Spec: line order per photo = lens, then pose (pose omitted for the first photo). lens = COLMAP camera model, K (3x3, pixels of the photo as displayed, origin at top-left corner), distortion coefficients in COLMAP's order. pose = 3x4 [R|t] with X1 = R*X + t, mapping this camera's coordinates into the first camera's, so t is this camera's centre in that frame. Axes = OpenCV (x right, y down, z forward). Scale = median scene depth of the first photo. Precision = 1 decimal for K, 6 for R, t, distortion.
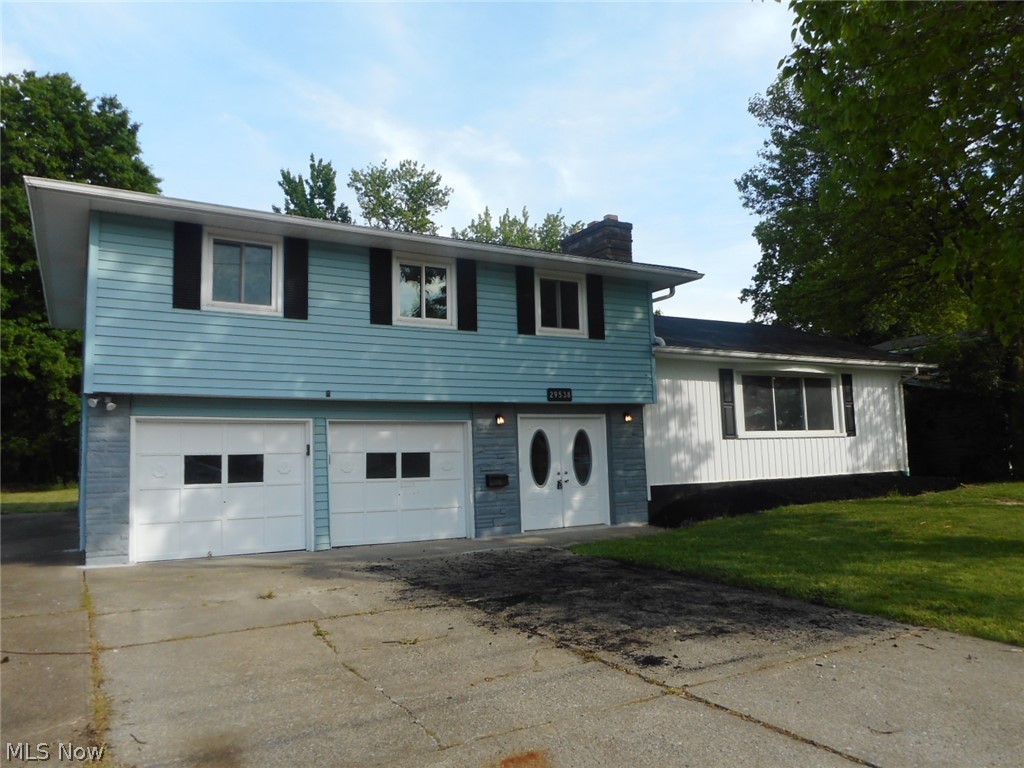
lens RADIAL K [[780.6, 0, 512.0], [0, 780.6, 384.0], [0, 0, 1]] dist [-0.005163, -0.001018]
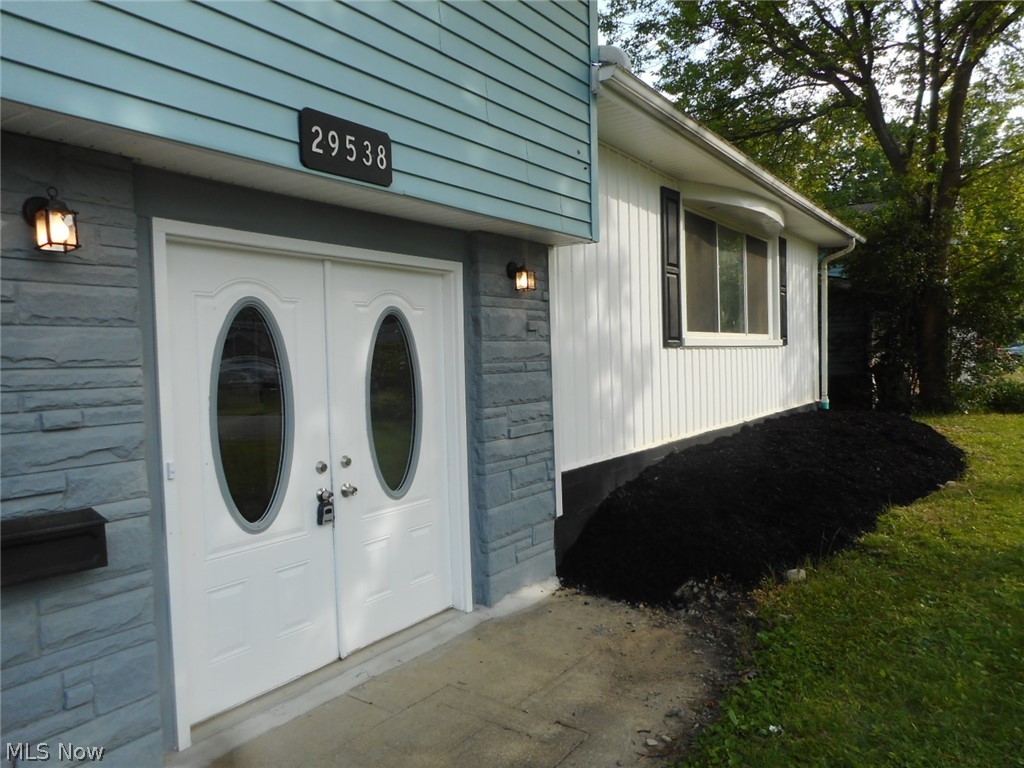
lens RADIAL K [[780.6, 0, 512.0], [0, 780.6, 384.0], [0, 0, 1]] dist [-0.005163, -0.001018]
pose [[0.900670, -0.008178, 0.434427, 0.002365], [-0.041161, 0.993721, 0.104043, 0.053898], [-0.432550, -0.111590, 0.894678, 0.709374]]
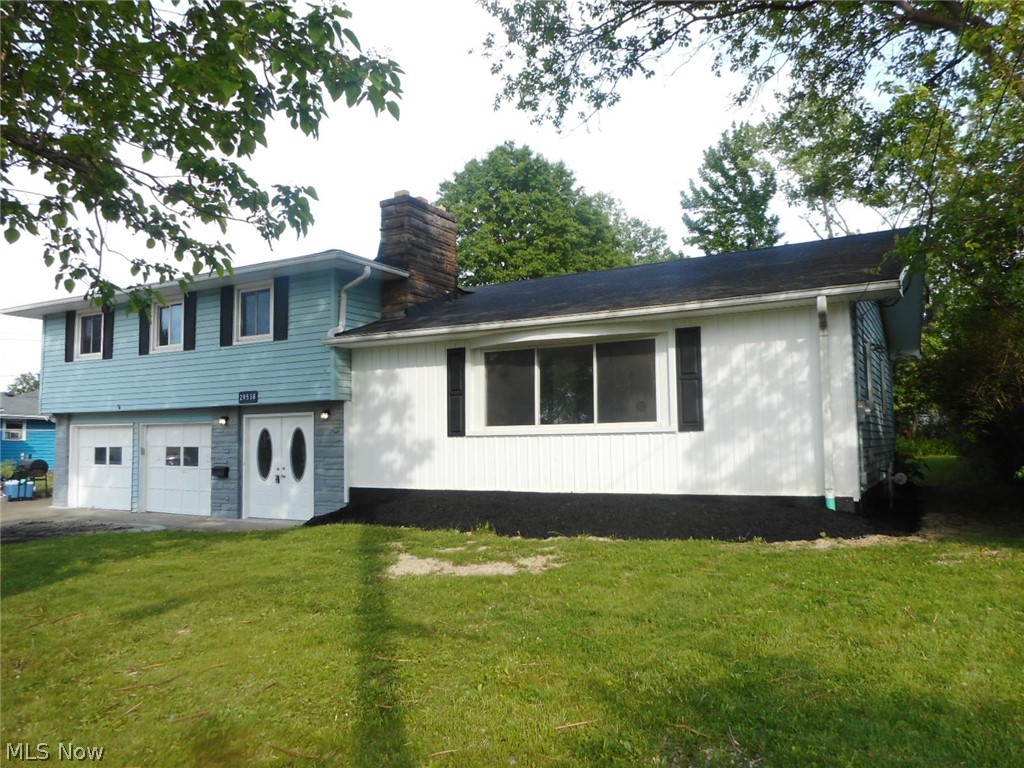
lens RADIAL K [[780.6, 0, 512.0], [0, 780.6, 384.0], [0, 0, 1]] dist [-0.005163, -0.001018]
pose [[0.483745, -0.042298, -0.874186, 1.119323], [0.082610, 0.996579, -0.002507, 0.026846], [0.871302, -0.071004, 0.485584, 0.740501]]
